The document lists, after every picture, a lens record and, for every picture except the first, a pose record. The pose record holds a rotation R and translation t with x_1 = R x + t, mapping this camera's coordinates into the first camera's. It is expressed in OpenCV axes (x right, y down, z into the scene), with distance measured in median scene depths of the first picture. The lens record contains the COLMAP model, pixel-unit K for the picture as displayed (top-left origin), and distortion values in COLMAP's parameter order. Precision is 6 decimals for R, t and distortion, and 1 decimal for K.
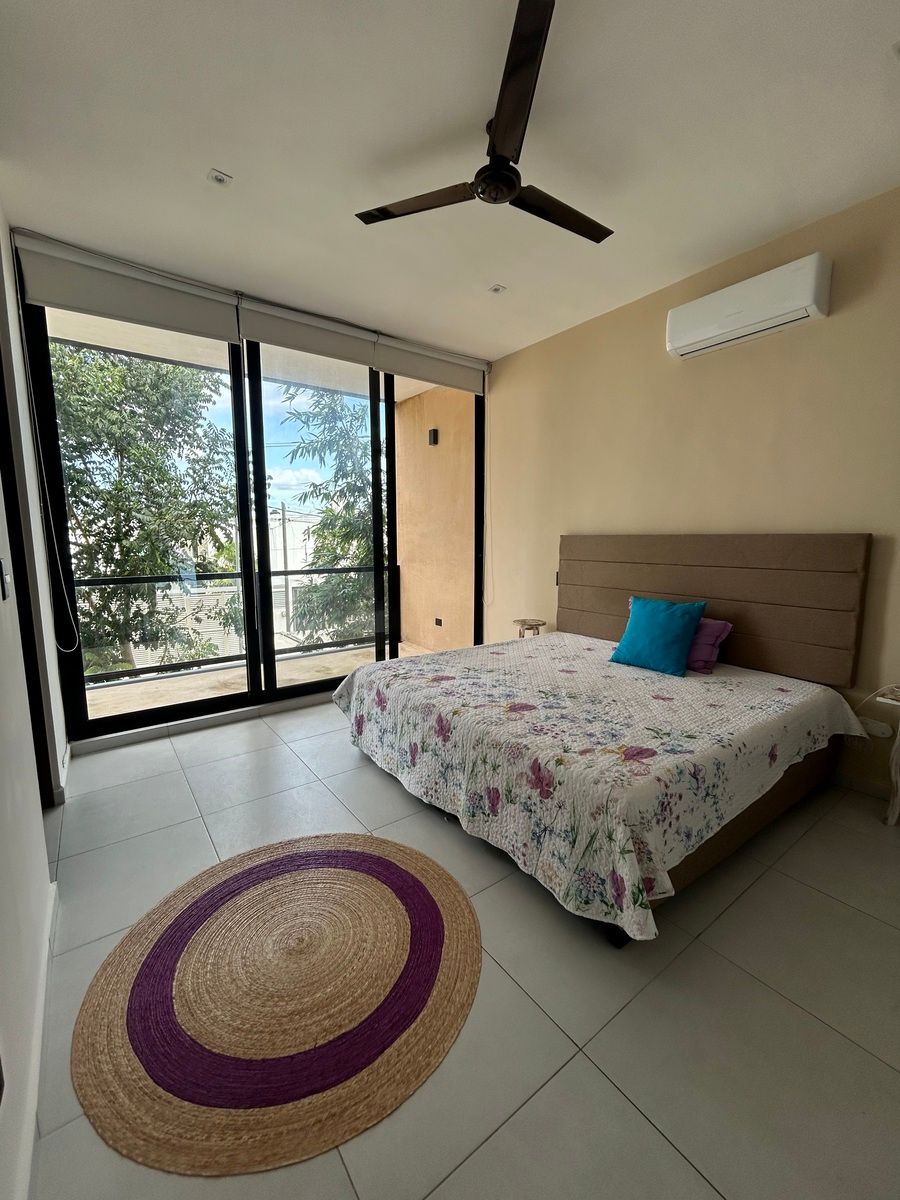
lens RADIAL K [[487.1, 0, 451.3], [0, 487.1, 603.1], [0, 0, 1]] dist [-0.001875, 0.000111]
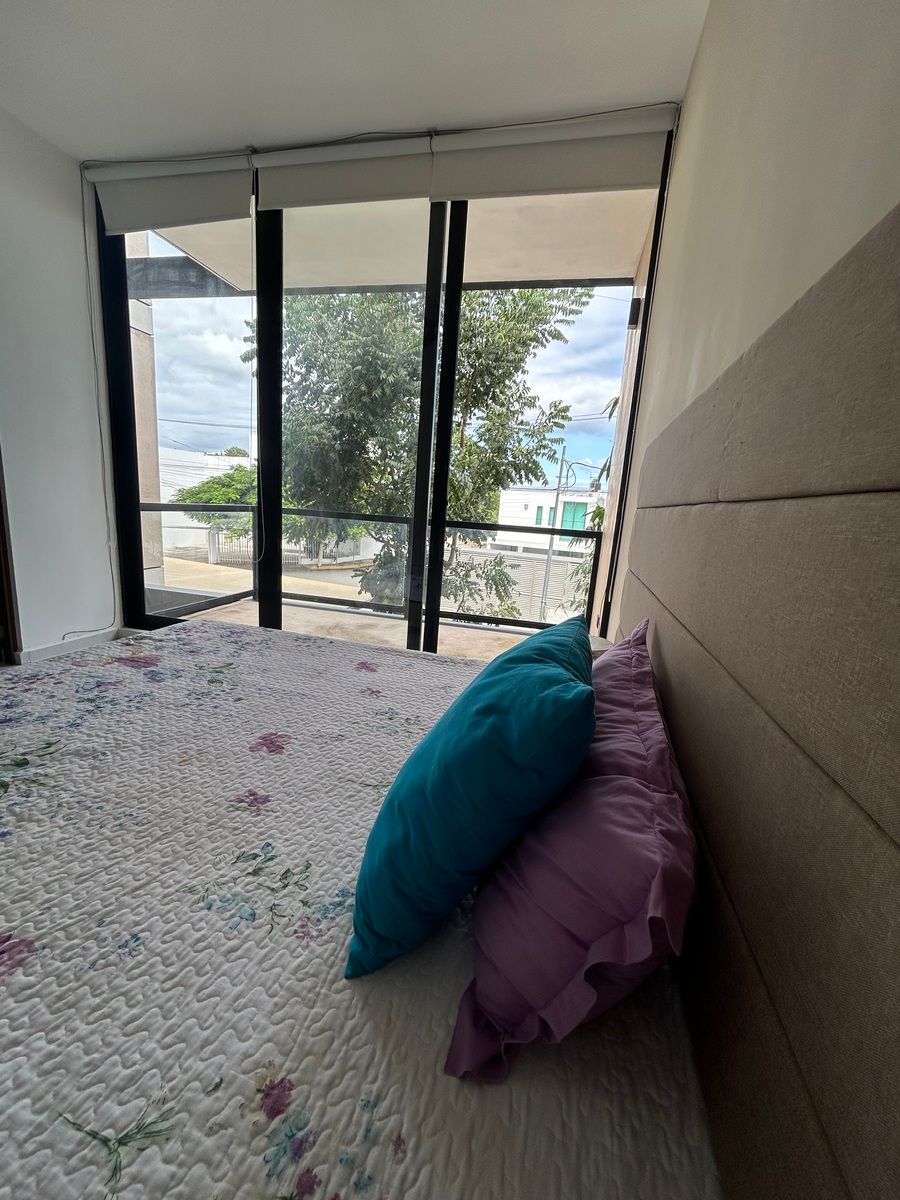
lens RADIAL K [[487.1, 0, 451.3], [0, 487.1, 603.1], [0, 0, 1]] dist [-0.001875, 0.000111]
pose [[0.643962, 0.198492, -0.738860, 0.541007], [-0.174039, 0.978444, 0.111170, -0.036686], [0.744999, 0.057001, 0.664626, 0.752176]]
